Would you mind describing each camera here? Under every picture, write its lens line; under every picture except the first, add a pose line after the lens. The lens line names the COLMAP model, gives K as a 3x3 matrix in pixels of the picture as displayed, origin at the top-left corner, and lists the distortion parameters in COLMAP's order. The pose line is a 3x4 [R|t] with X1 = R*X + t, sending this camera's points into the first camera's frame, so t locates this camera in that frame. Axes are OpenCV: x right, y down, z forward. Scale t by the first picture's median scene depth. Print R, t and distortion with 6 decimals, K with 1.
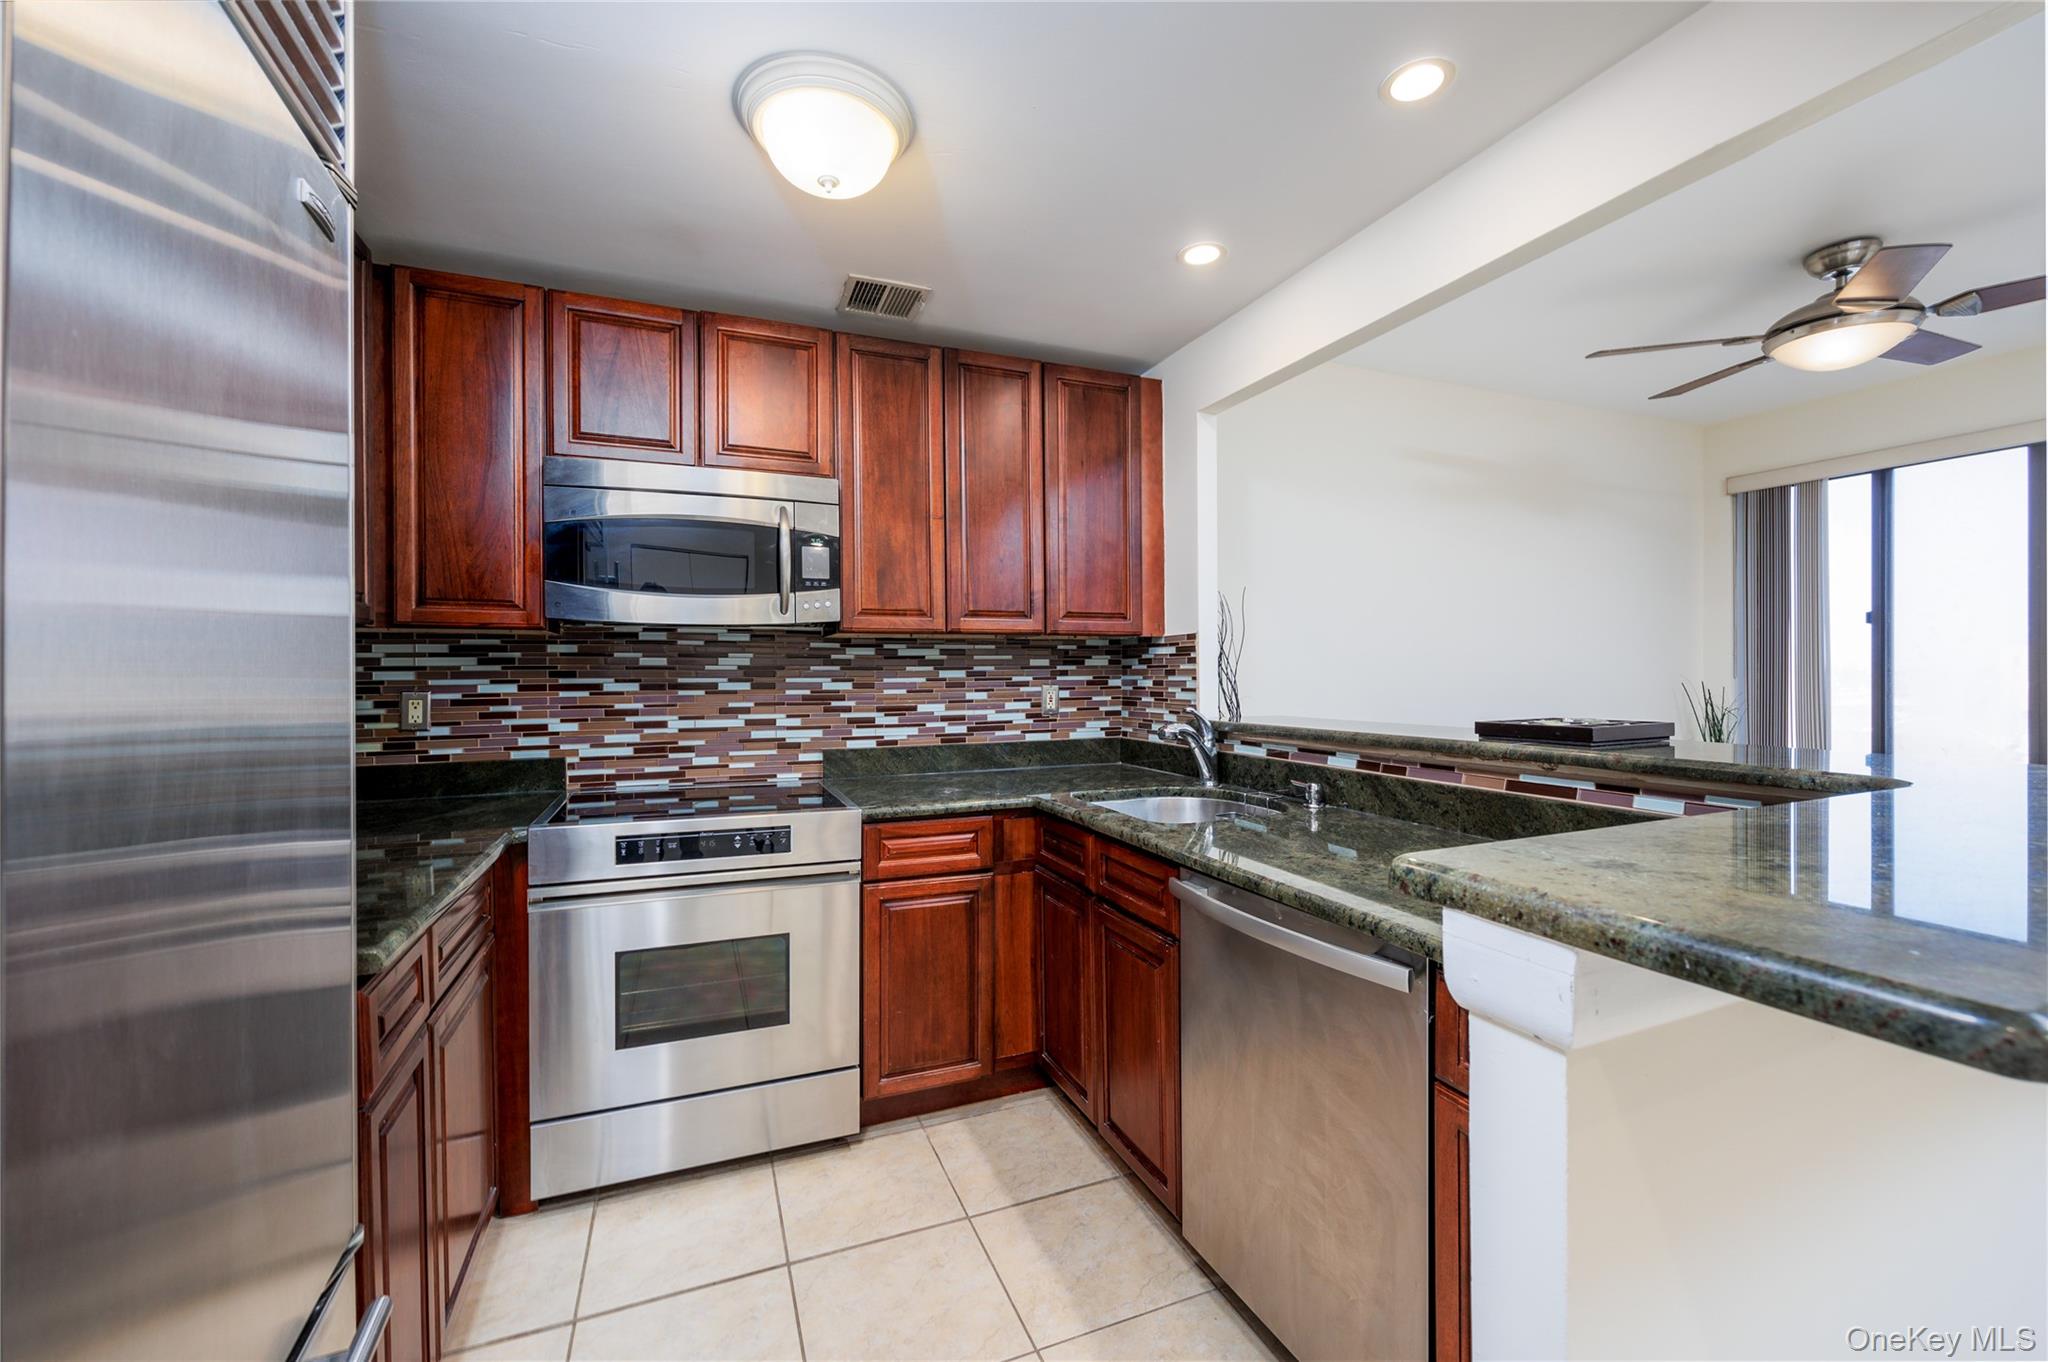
lens RADIAL K [[831.5, 0, 1024.6], [0, 831.5, 687.2], [0, 0, 1]] dist [0.002831, -0.000536]
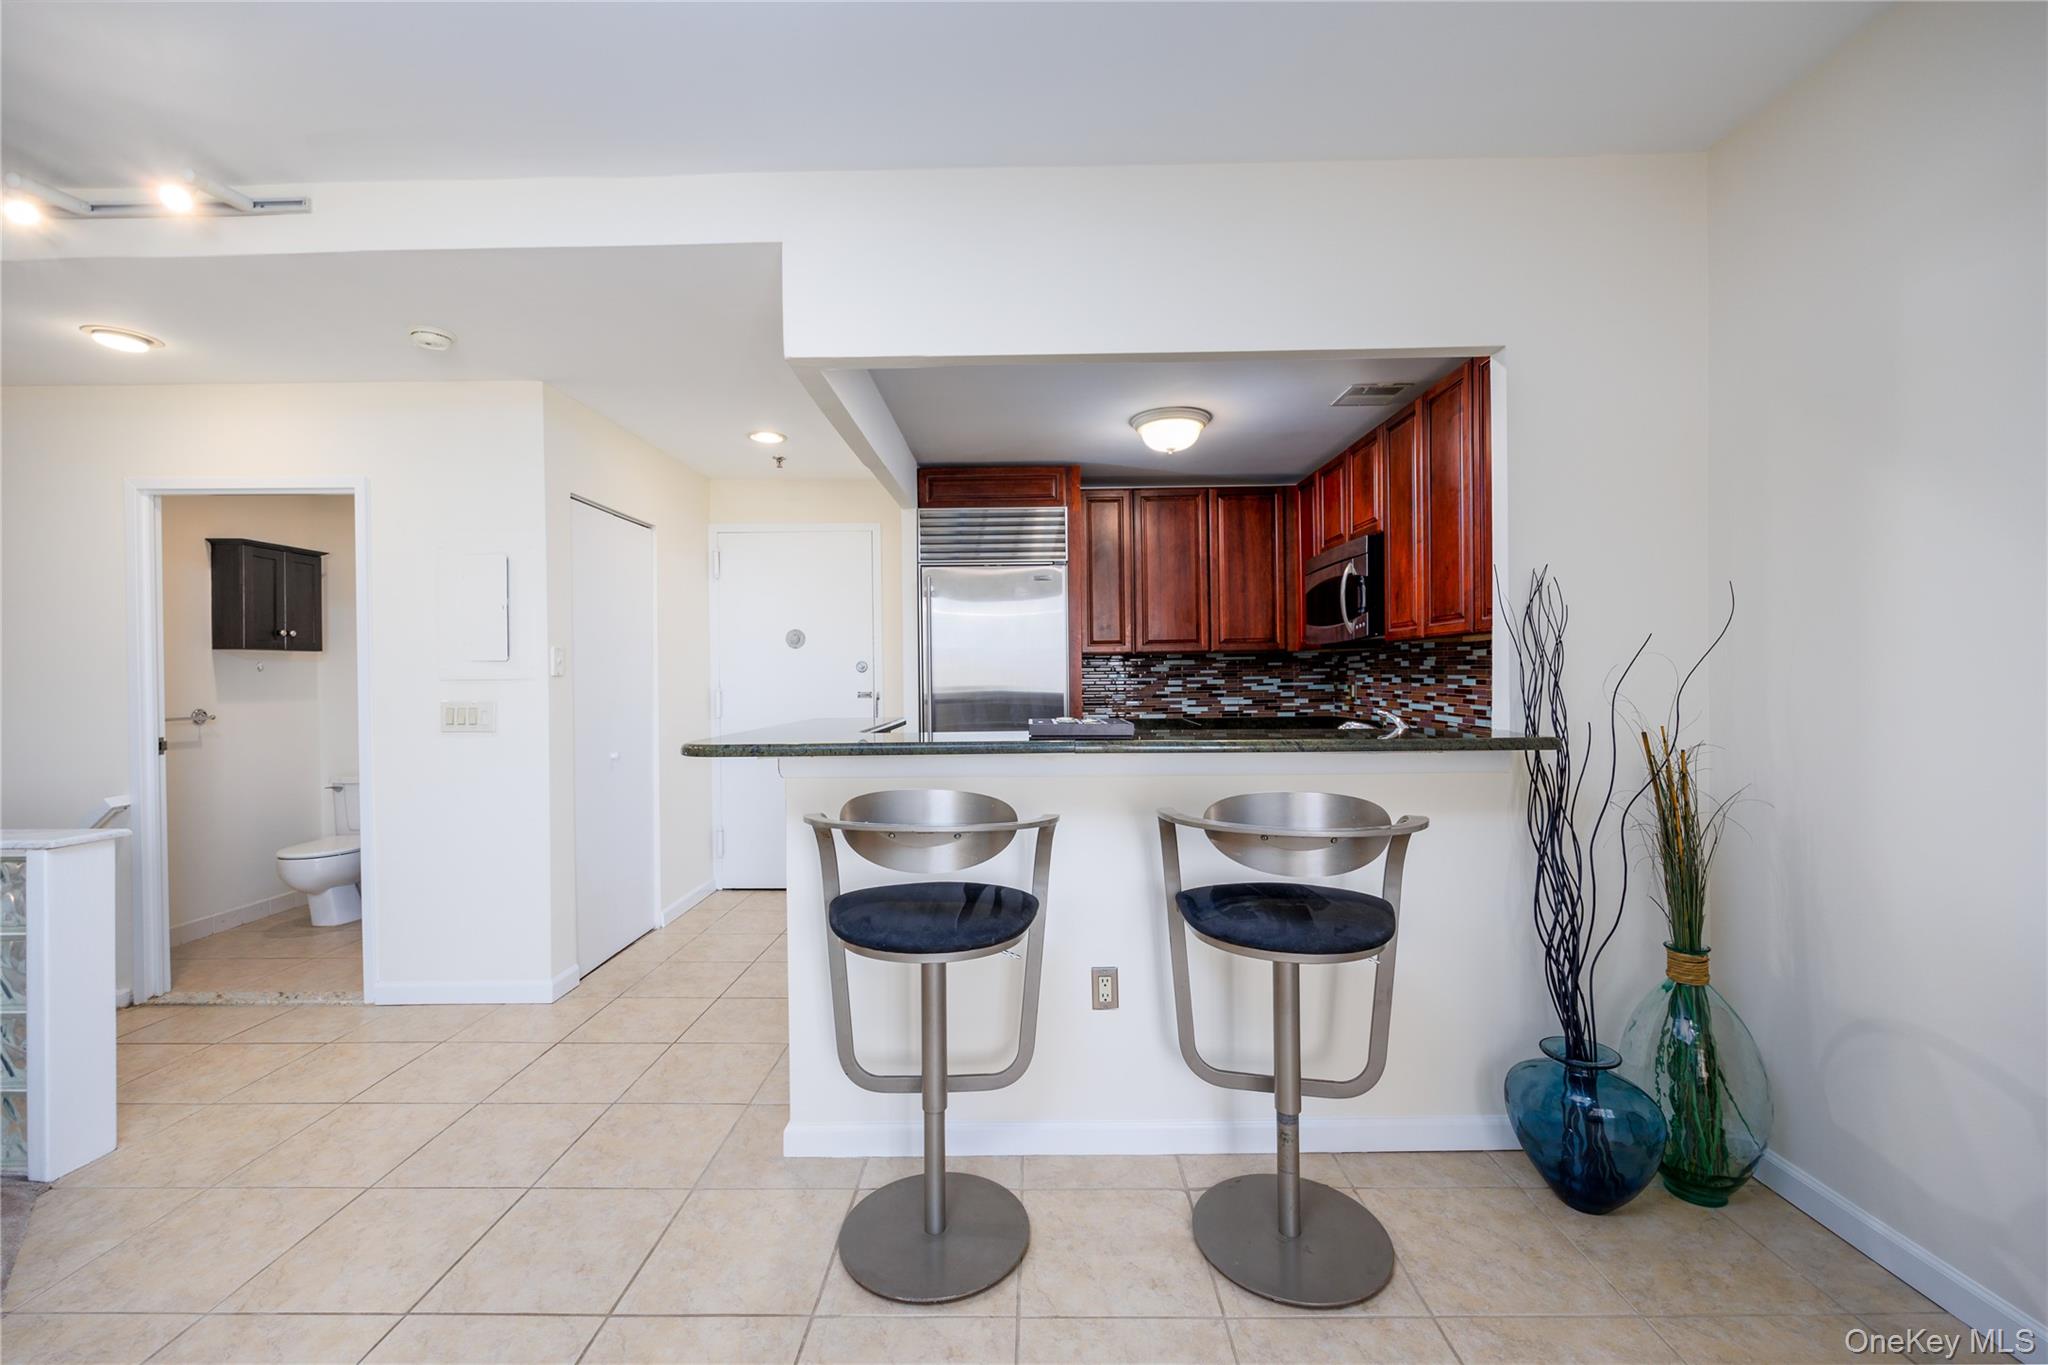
lens RADIAL K [[831.5, 0, 1024.3], [0, 831.5, 675.6], [0, 0, 1]] dist [0.002831, -0.000536]
pose [[-0.389496, 0.014598, -0.920912, 1.164568], [0.012679, 0.999865, 0.010487, -0.032246], [0.920941, -0.007591, -0.389629, 0.916019]]
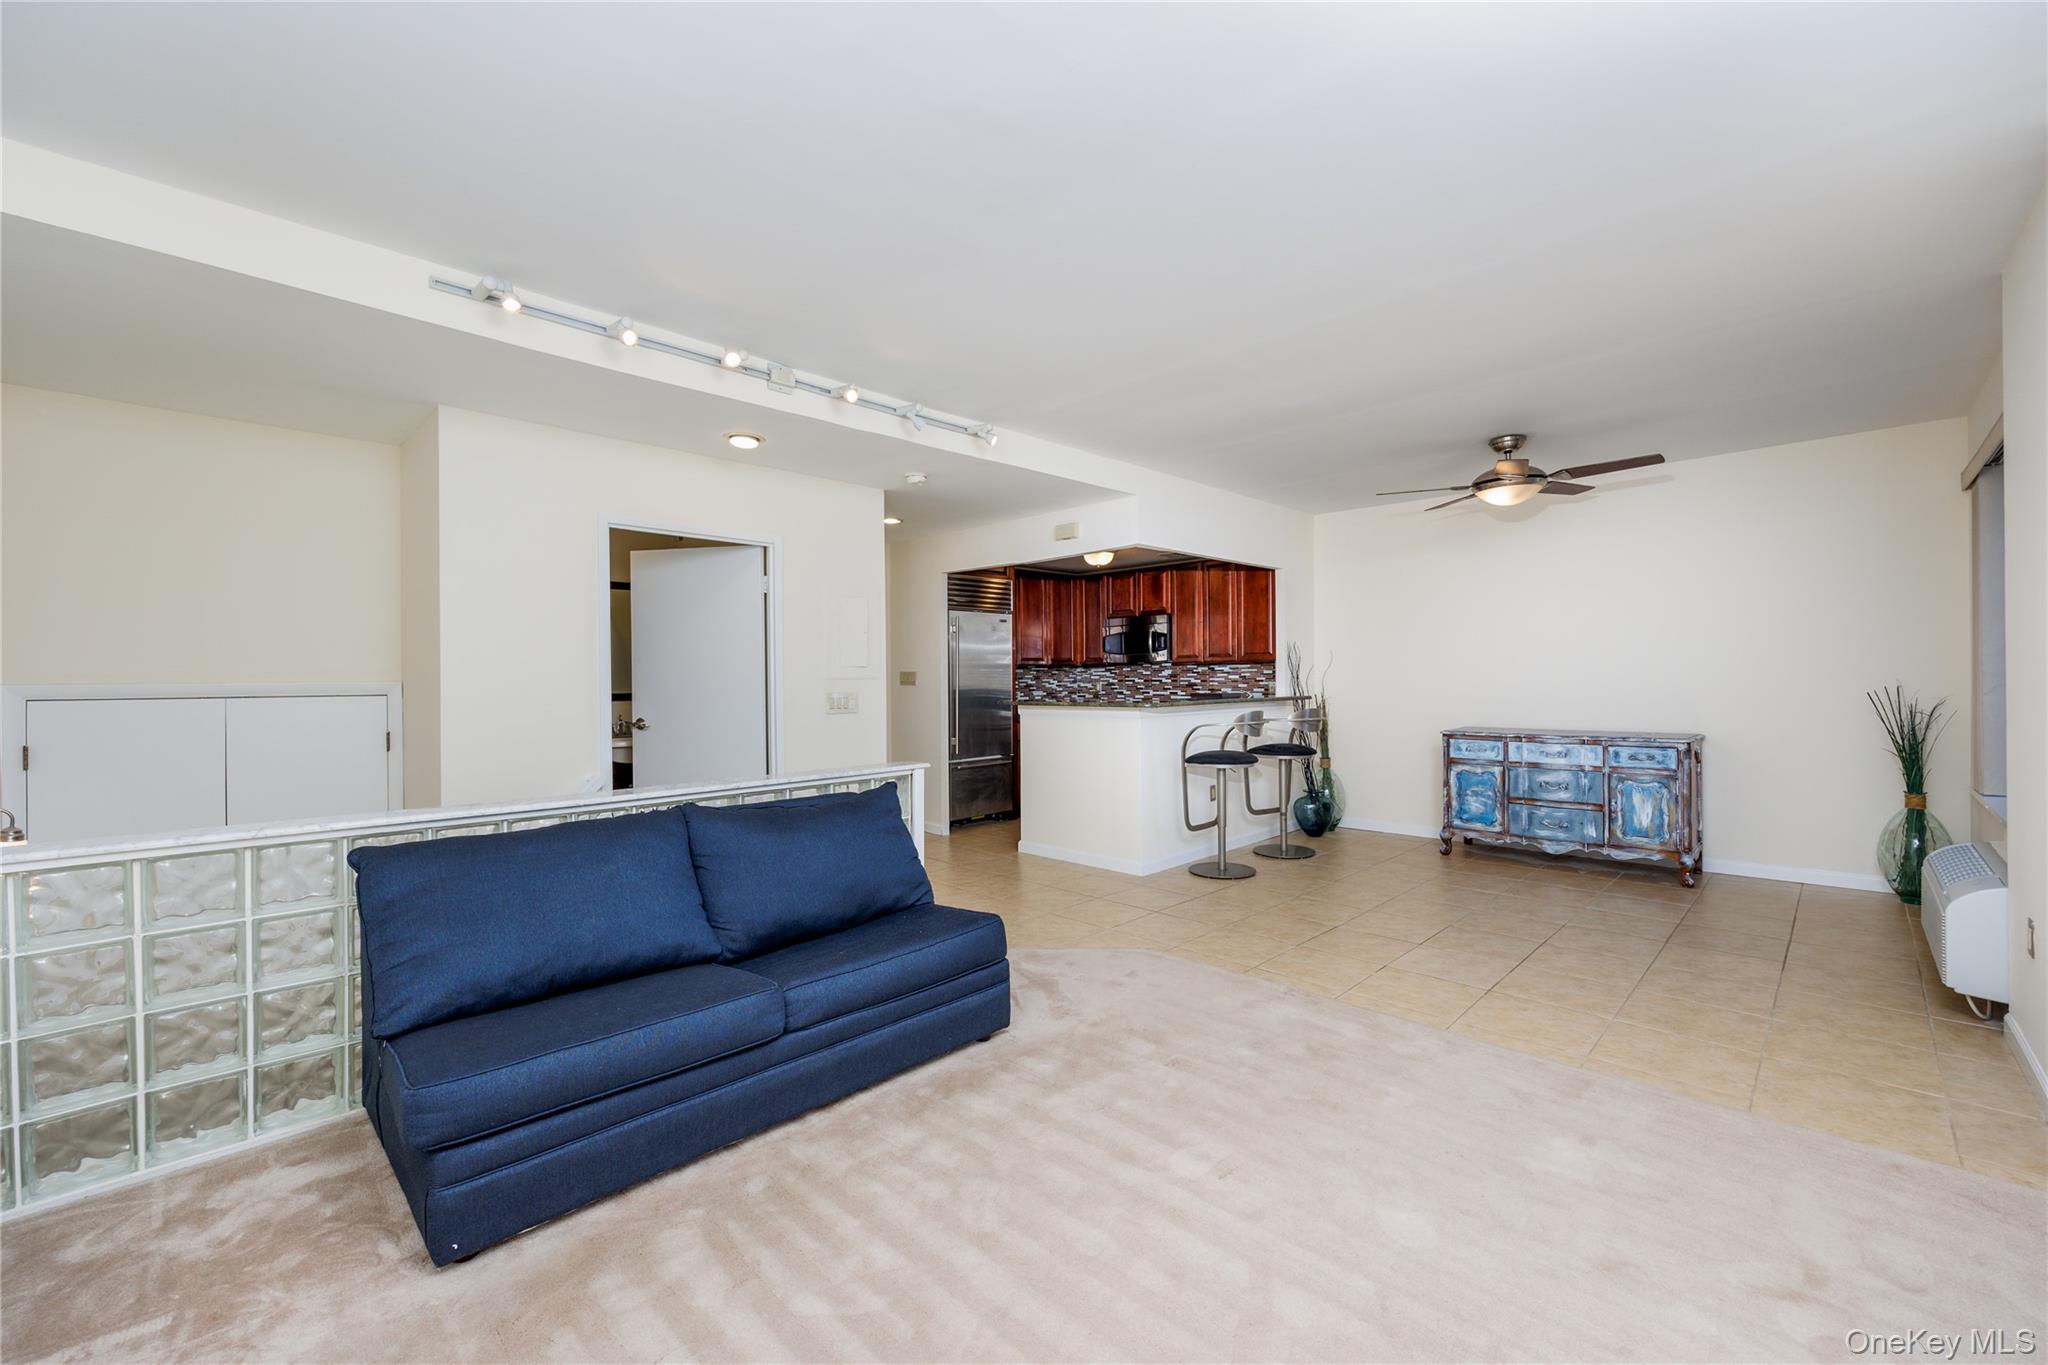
lens RADIAL K [[831.5, 0, 1025.1], [0, 831.5, 678.3], [0, 0, 1]] dist [0.002831, -0.000536]
pose [[0.381650, 0.009351, -0.924260, 2.193926], [0.000783, 0.999945, 0.010440, -0.041647], [0.924307, -0.004708, 0.381621, -0.597381]]
